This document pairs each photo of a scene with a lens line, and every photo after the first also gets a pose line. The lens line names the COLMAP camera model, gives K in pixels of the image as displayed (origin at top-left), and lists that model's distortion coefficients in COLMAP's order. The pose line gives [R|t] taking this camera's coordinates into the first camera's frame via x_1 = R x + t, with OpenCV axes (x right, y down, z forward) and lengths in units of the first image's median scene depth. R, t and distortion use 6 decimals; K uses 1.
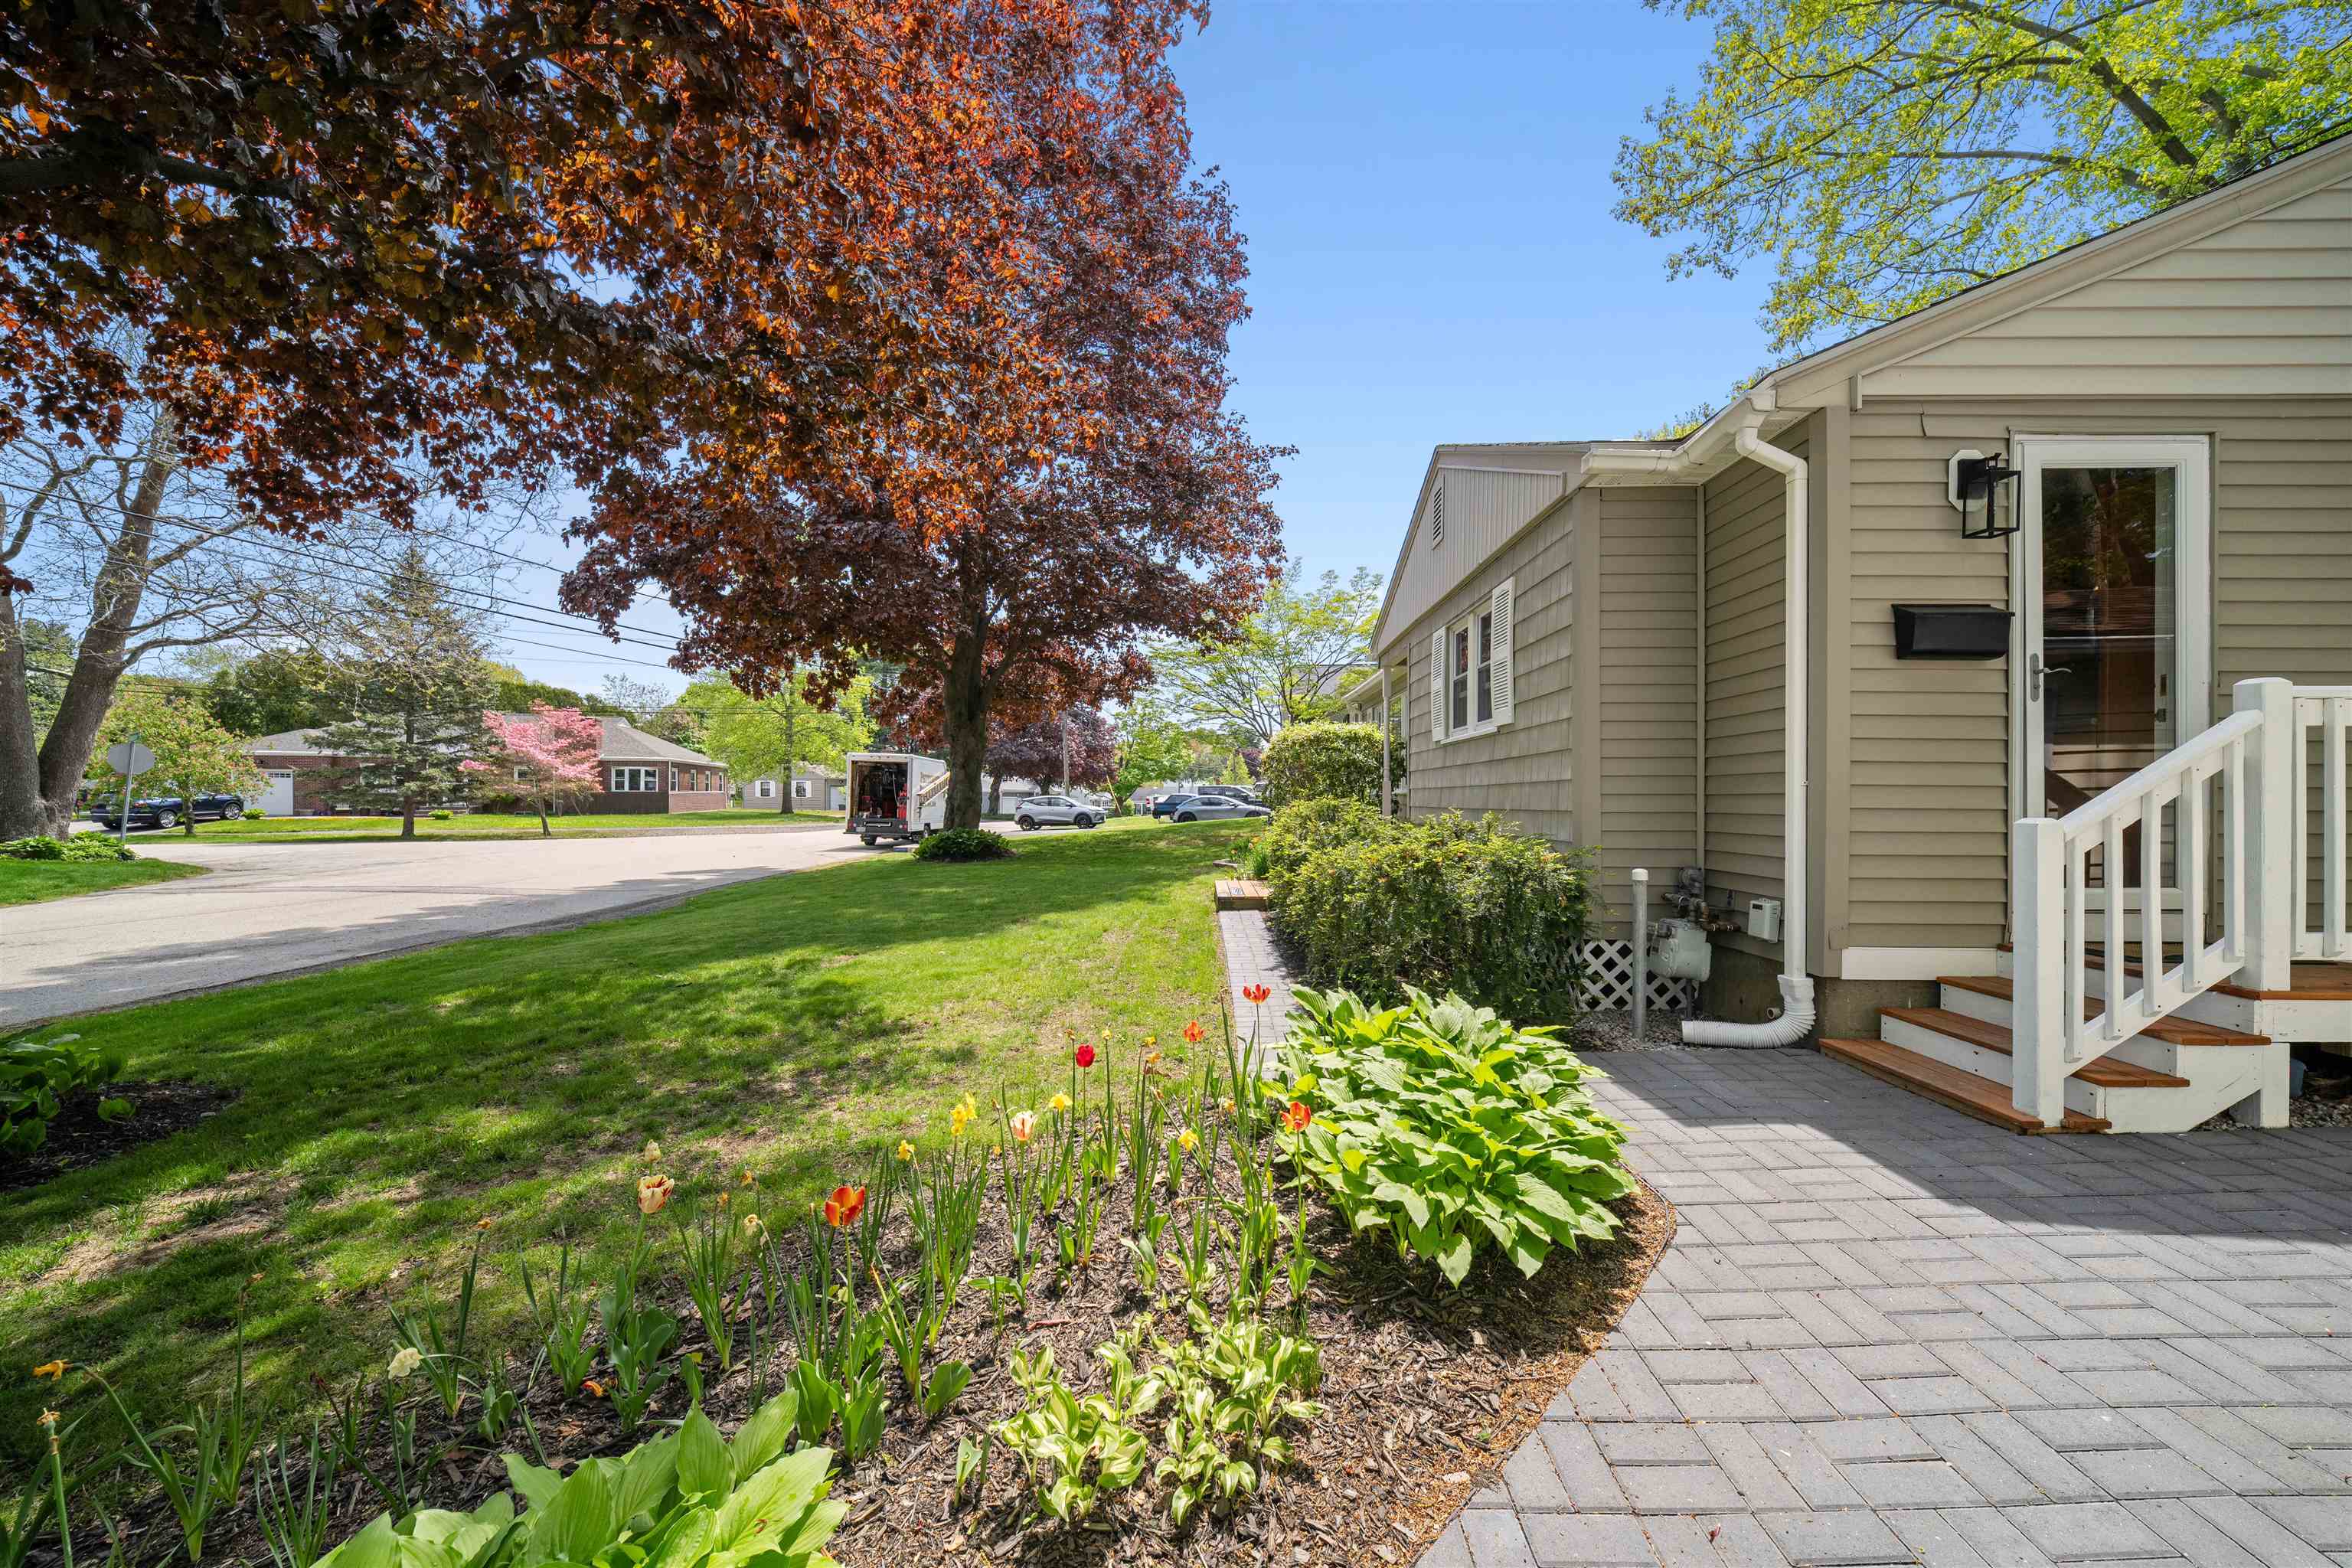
lens RADIAL K [[829.8, 0, 1213.8], [0, 829.8, 801.5], [0, 0, 1]] dist [0.000900, -0.003071]
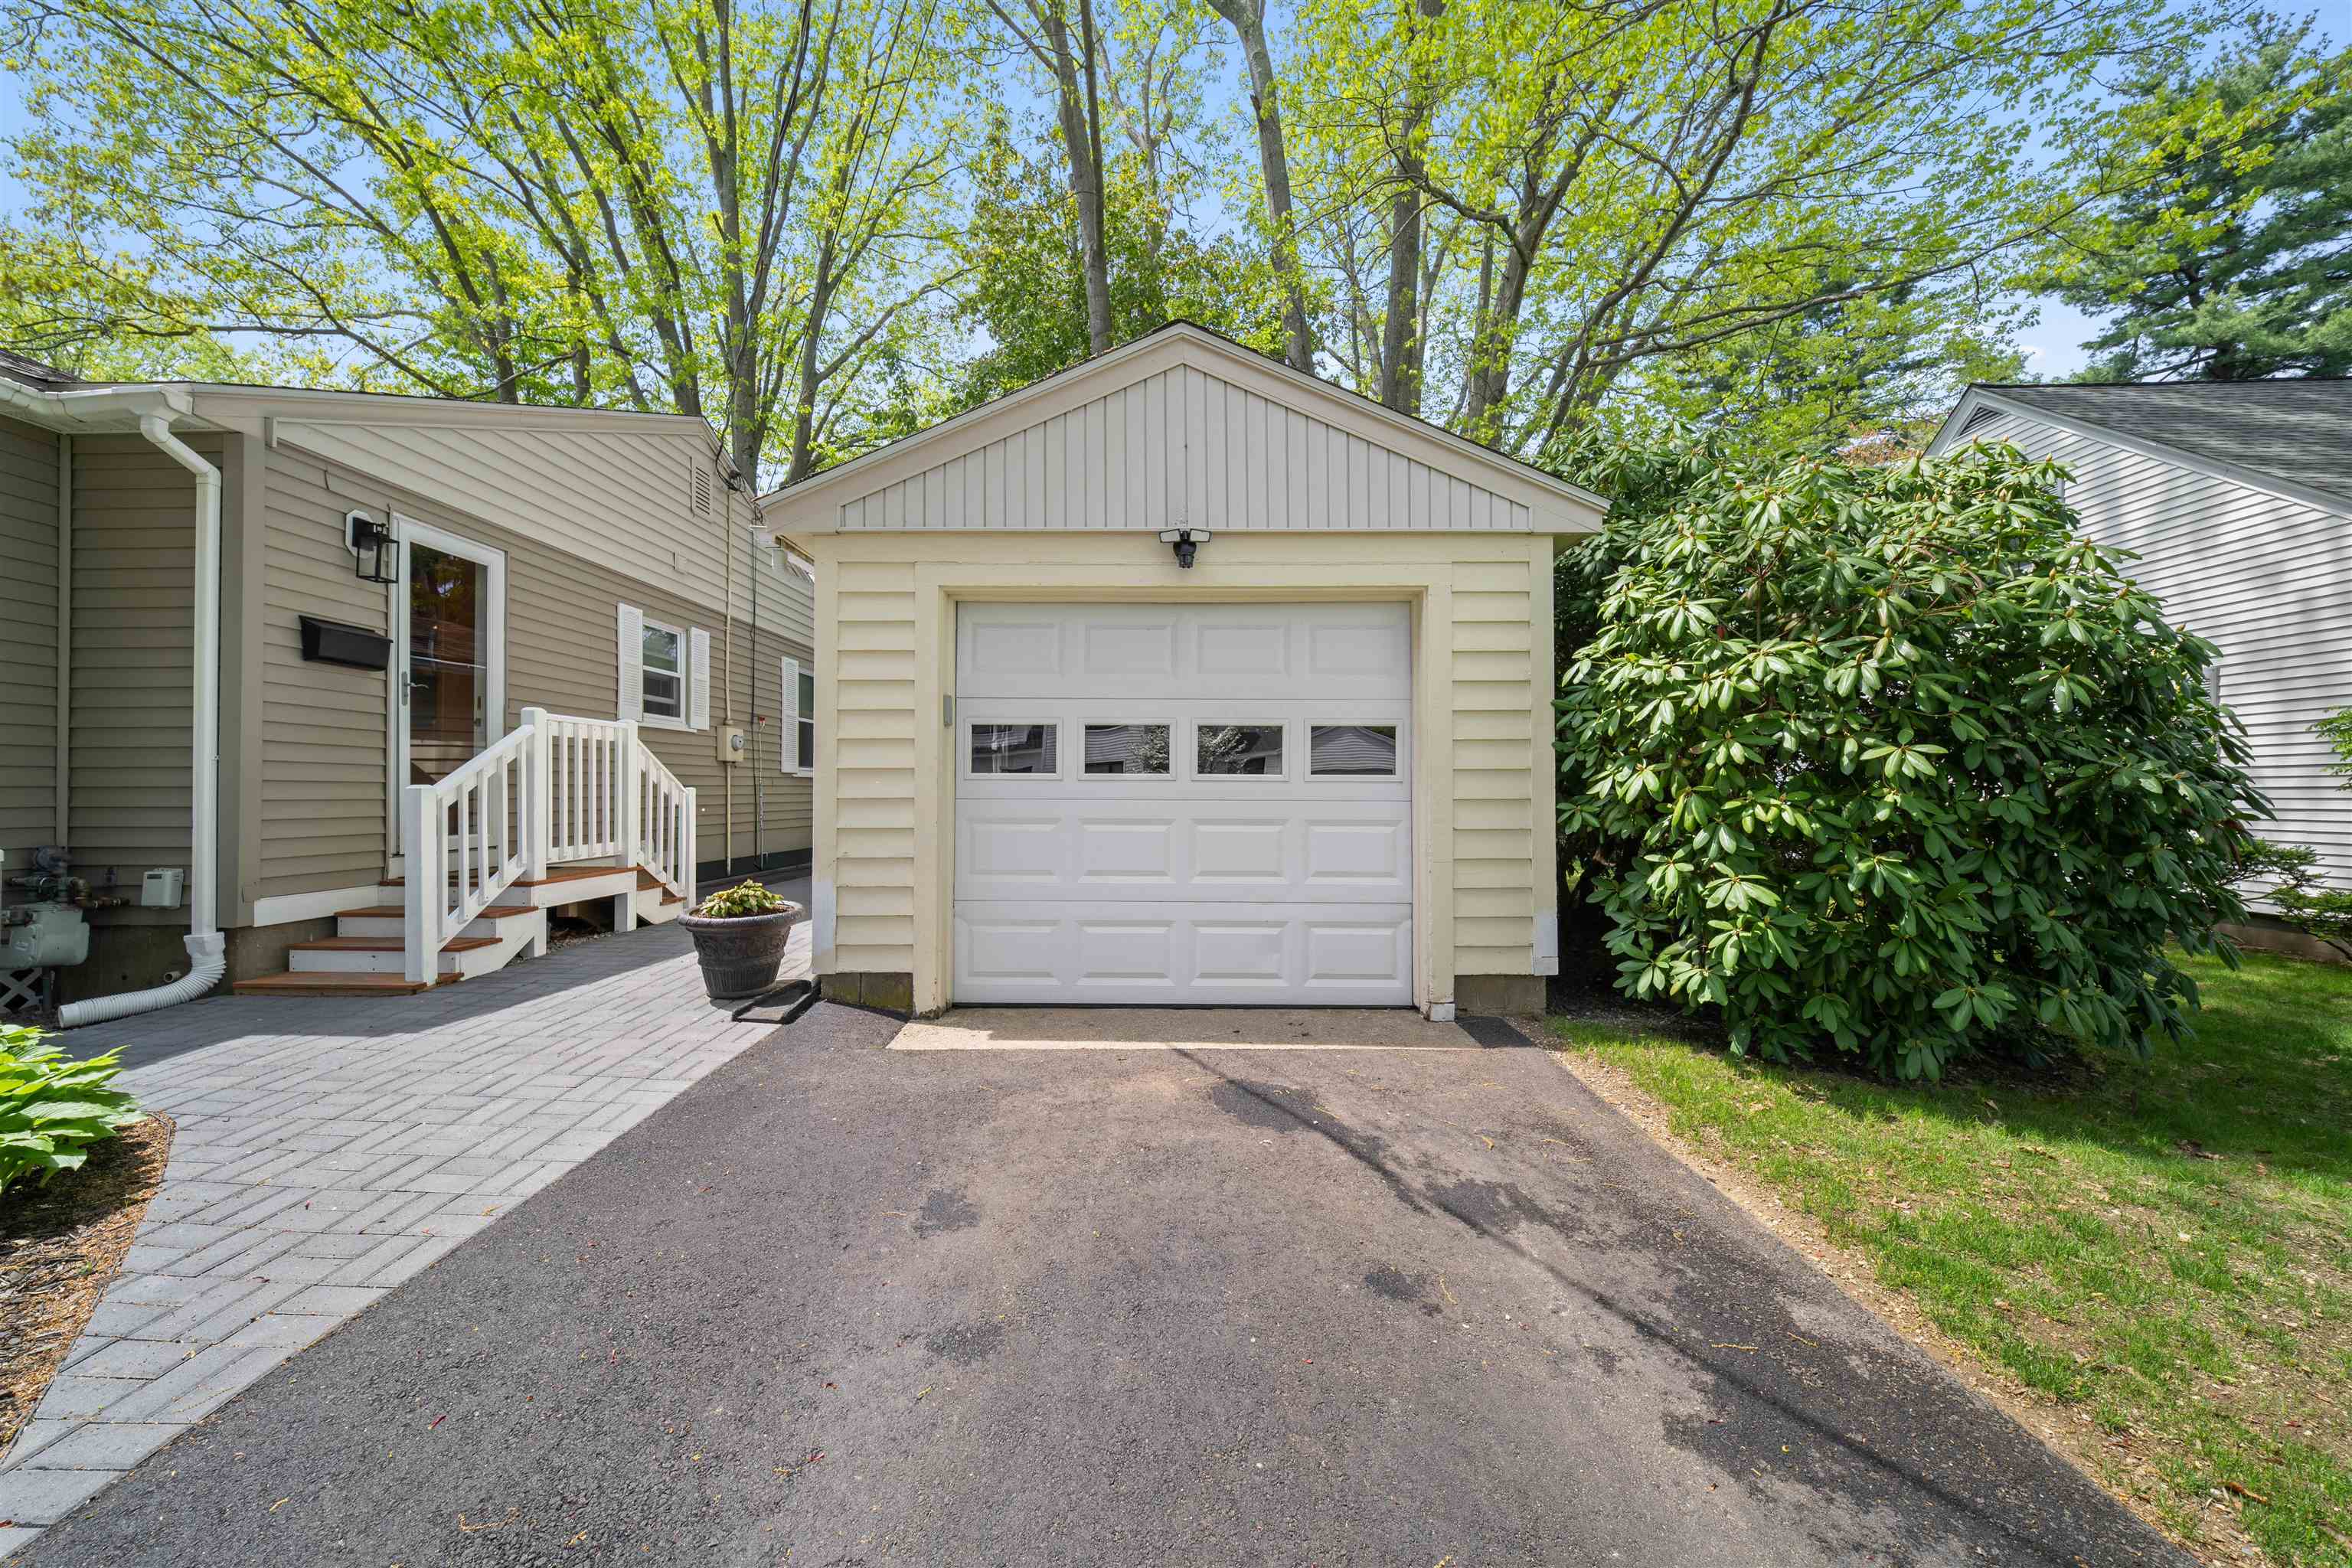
lens RADIAL K [[829.8, 0, 1159.8], [0, 829.8, 779.2], [0, 0, 1]] dist [0.000900, -0.003071]
pose [[-0.004463, 0.012346, 0.999914, -0.415039], [0.004441, 0.999914, -0.012326, 0.025947], [-0.999980, 0.004385, -0.004517, -0.271806]]
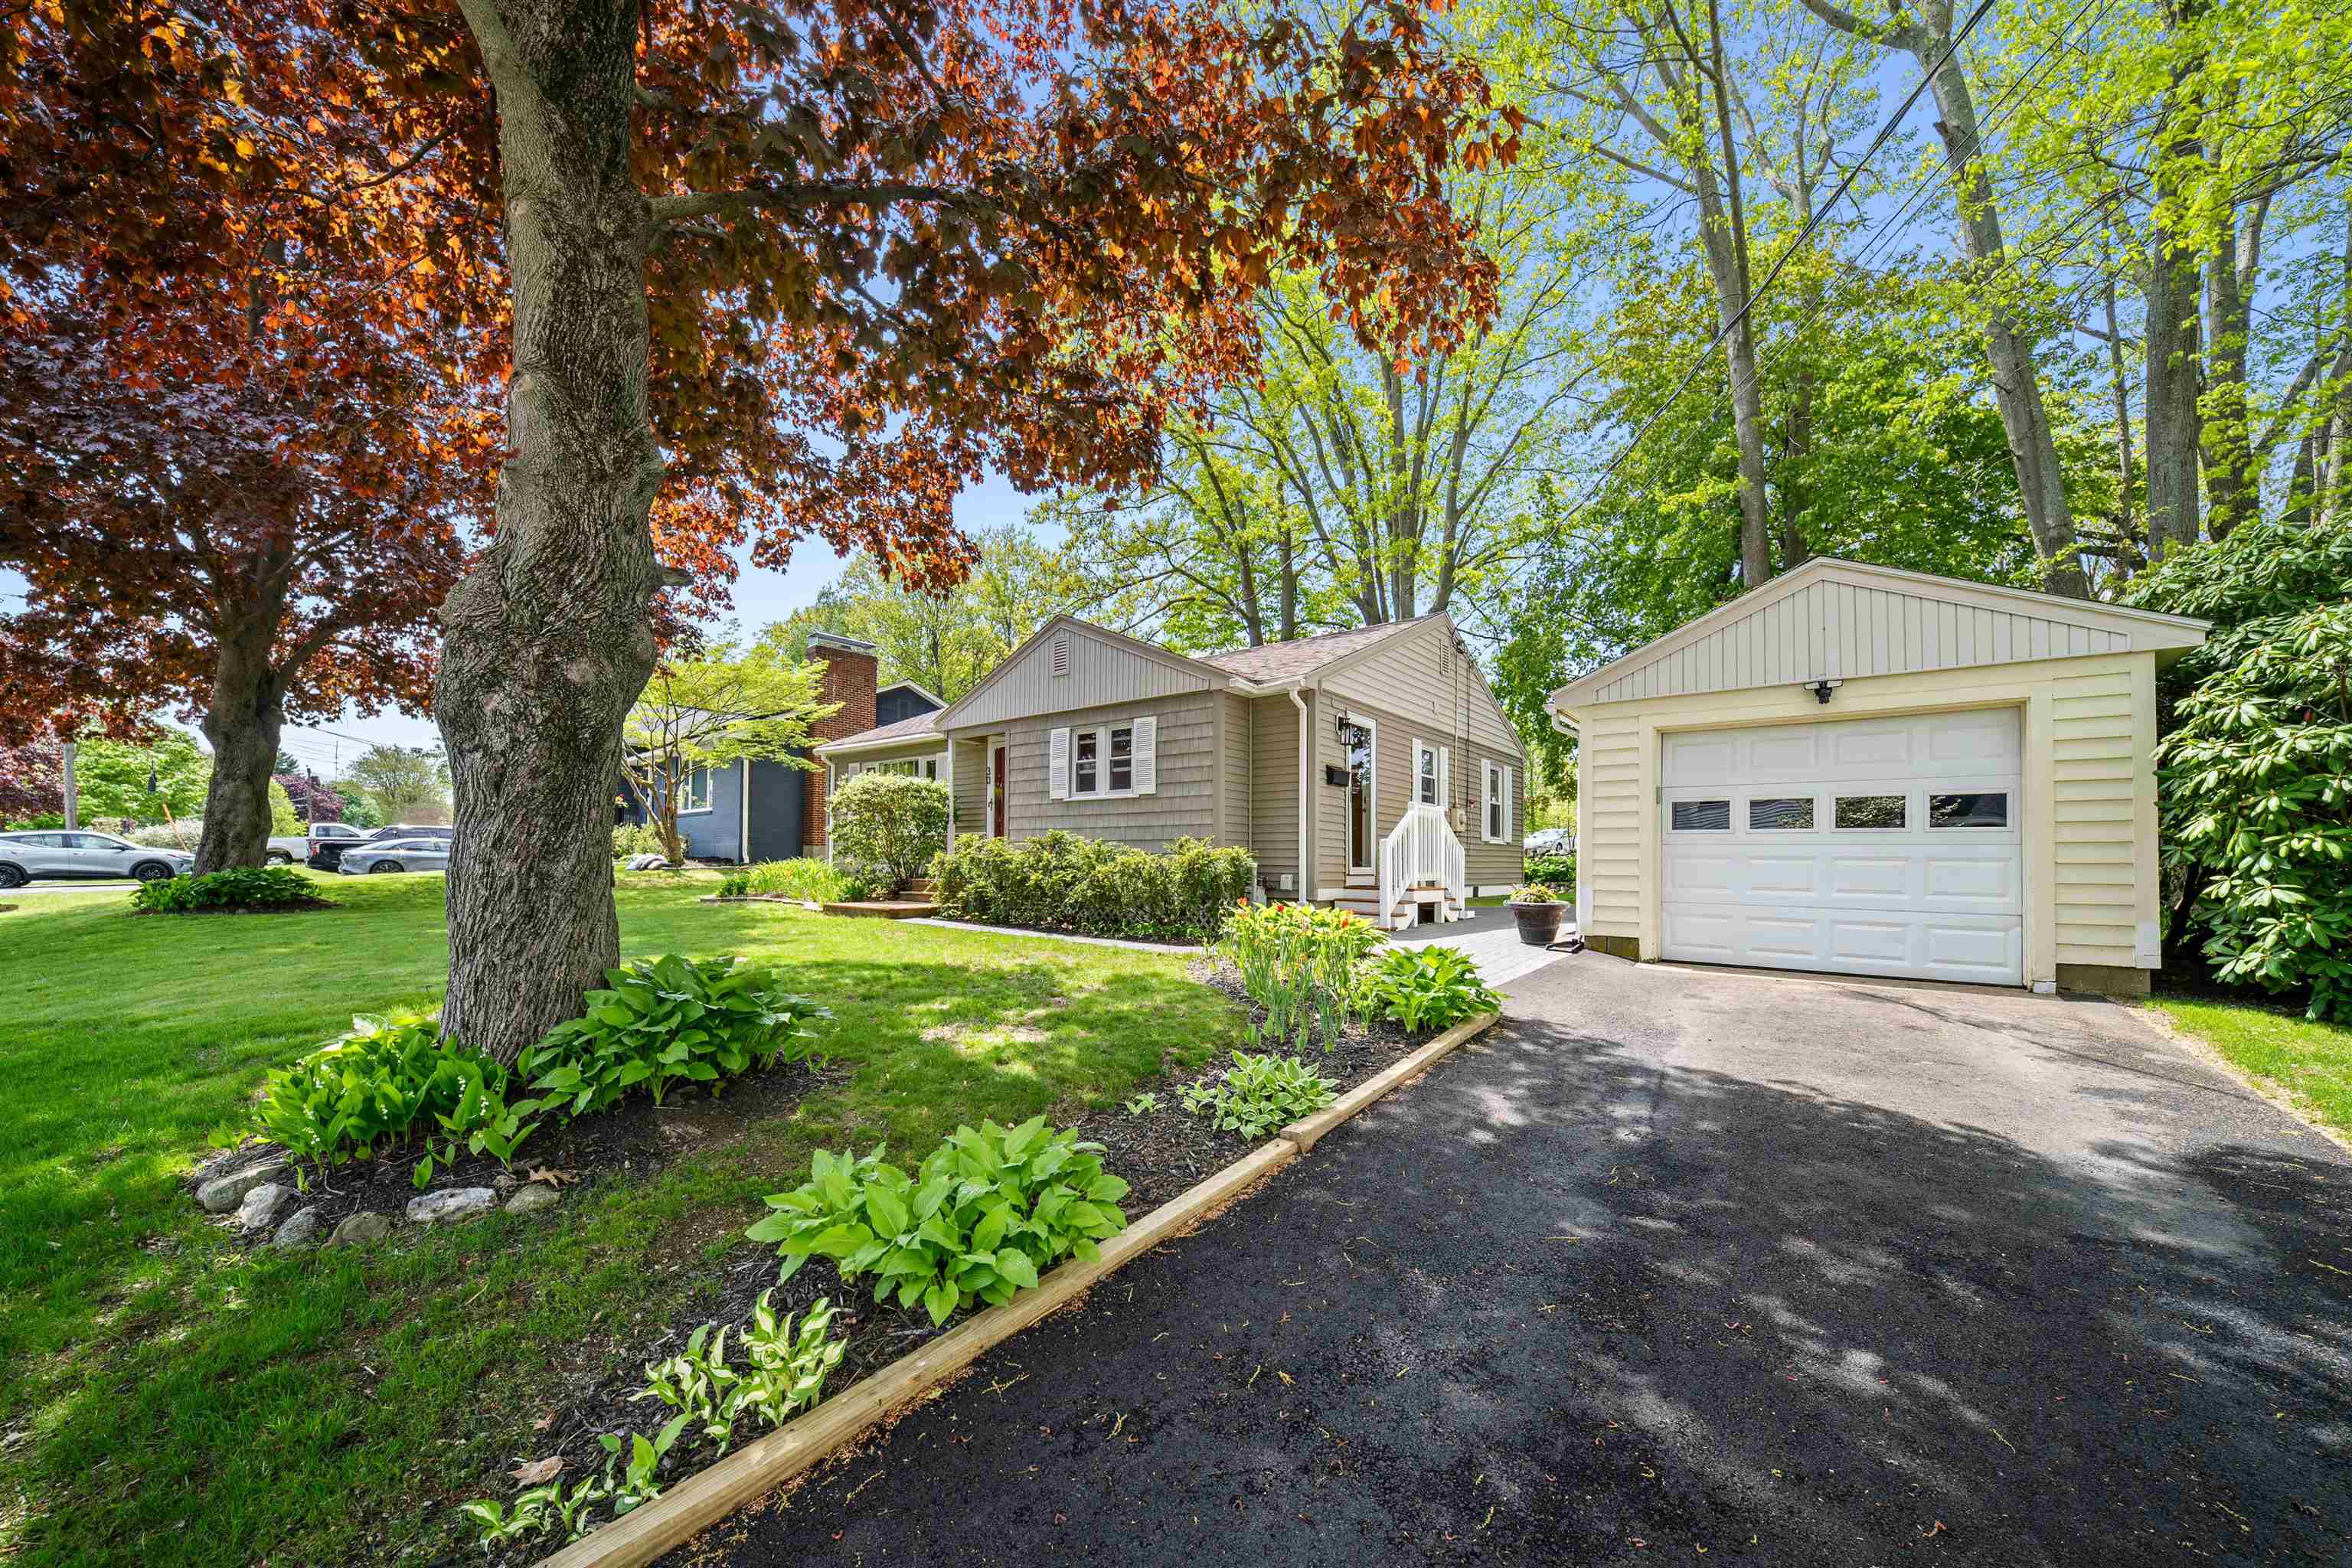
lens RADIAL K [[829.8, 0, 1187.3], [0, 829.8, 836.5], [0, 0, 1]] dist [0.000900, -0.003071]
pose [[0.613731, 0.038186, 0.788592, -1.647891], [-0.013222, 0.999187, -0.038094, 0.115445], [-0.789405, 0.012952, 0.613736, -0.327083]]
